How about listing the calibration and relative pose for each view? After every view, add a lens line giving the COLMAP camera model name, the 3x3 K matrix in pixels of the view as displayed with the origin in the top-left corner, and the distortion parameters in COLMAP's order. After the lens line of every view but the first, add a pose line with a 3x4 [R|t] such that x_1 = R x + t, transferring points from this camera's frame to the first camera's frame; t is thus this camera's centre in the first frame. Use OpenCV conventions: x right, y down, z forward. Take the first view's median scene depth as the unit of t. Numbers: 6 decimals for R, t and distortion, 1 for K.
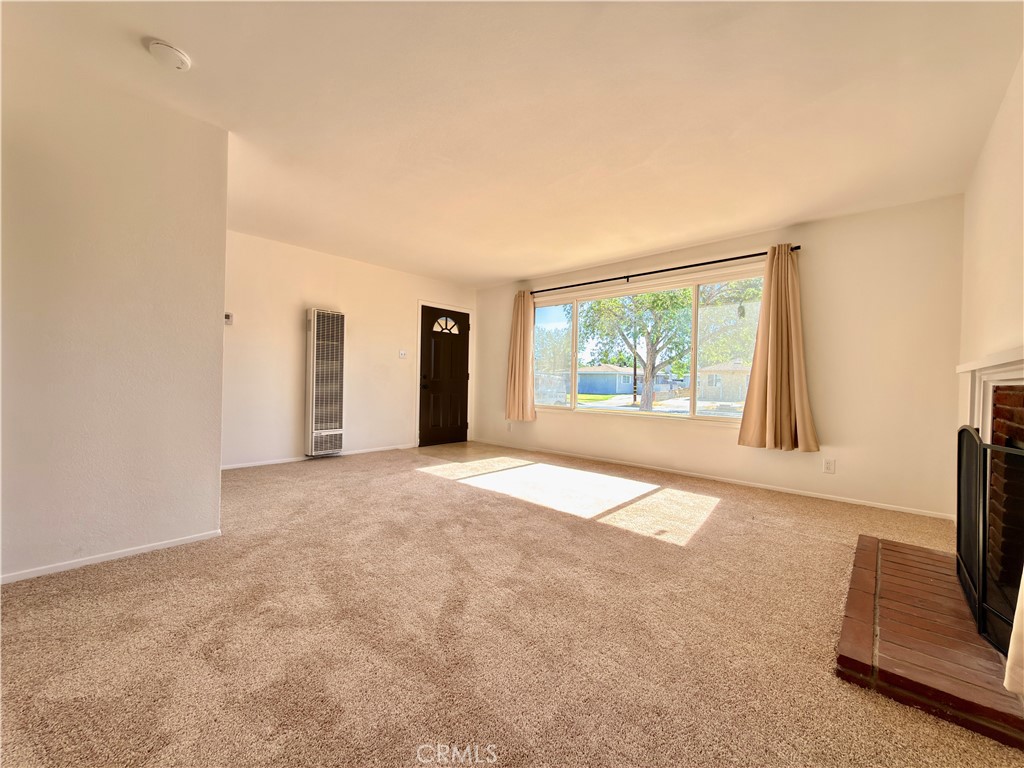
lens RADIAL K [[409.2, 0, 512.1], [0, 409.2, 381.7], [0, 0, 1]] dist [-0.002538, 0.000104]
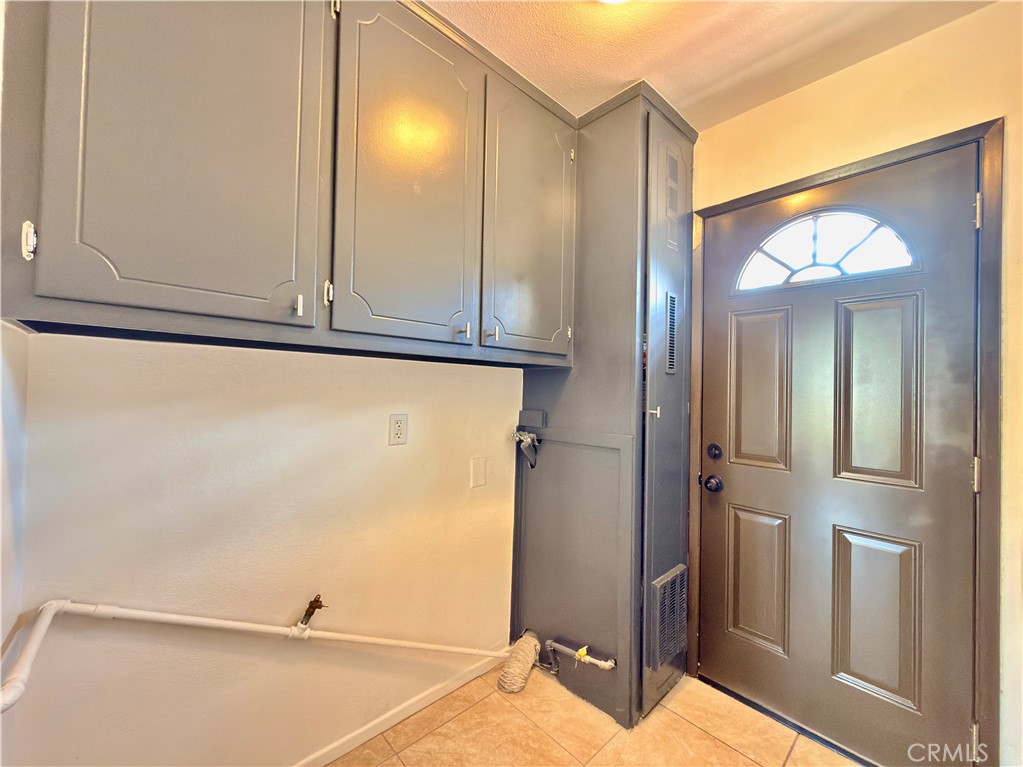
lens RADIAL K [[408.8, 0, 511.9], [0, 408.8, 384.2], [0, 0, 1]] dist [-0.002538, 0.000104]
pose [[-0.086337, -0.026439, -0.995915, 0.066777], [-0.019412, 0.999503, -0.024851, -0.057636], [0.996077, 0.017187, -0.086807, 0.870716]]
